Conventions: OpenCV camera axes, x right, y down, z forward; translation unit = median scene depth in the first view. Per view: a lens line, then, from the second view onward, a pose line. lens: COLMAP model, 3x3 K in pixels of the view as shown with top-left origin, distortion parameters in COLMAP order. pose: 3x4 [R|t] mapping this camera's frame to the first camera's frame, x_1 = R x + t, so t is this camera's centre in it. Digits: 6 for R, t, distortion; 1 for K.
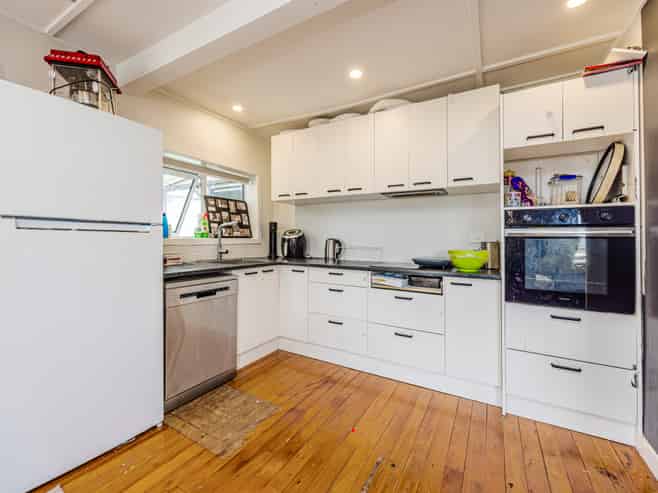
lens RADIAL K [[523.5, 0, 328.1], [0, 523.5, 246.8], [0, 0, 1]] dist [-0.004670, 0.000838]
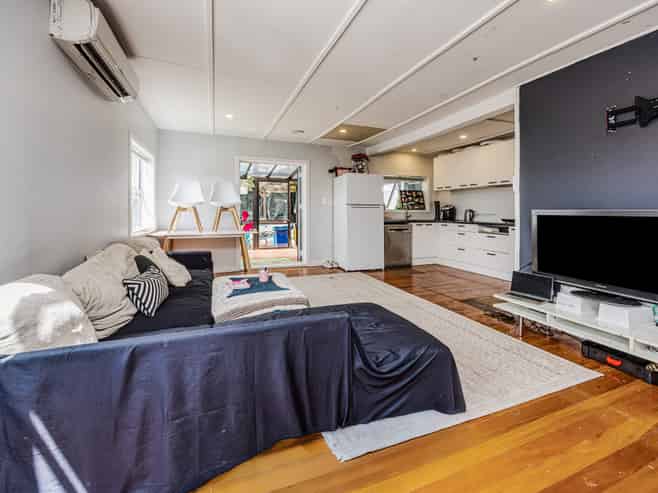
lens RADIAL K [[523.5, 0, 327.9], [0, 523.5, 246.1], [0, 0, 1]] dist [-0.004670, 0.000838]
pose [[0.924597, 0.012648, -0.380737, 0.295408], [0.006501, 0.998779, 0.048966, 0.024137], [0.380892, -0.047749, 0.923386, -1.057921]]
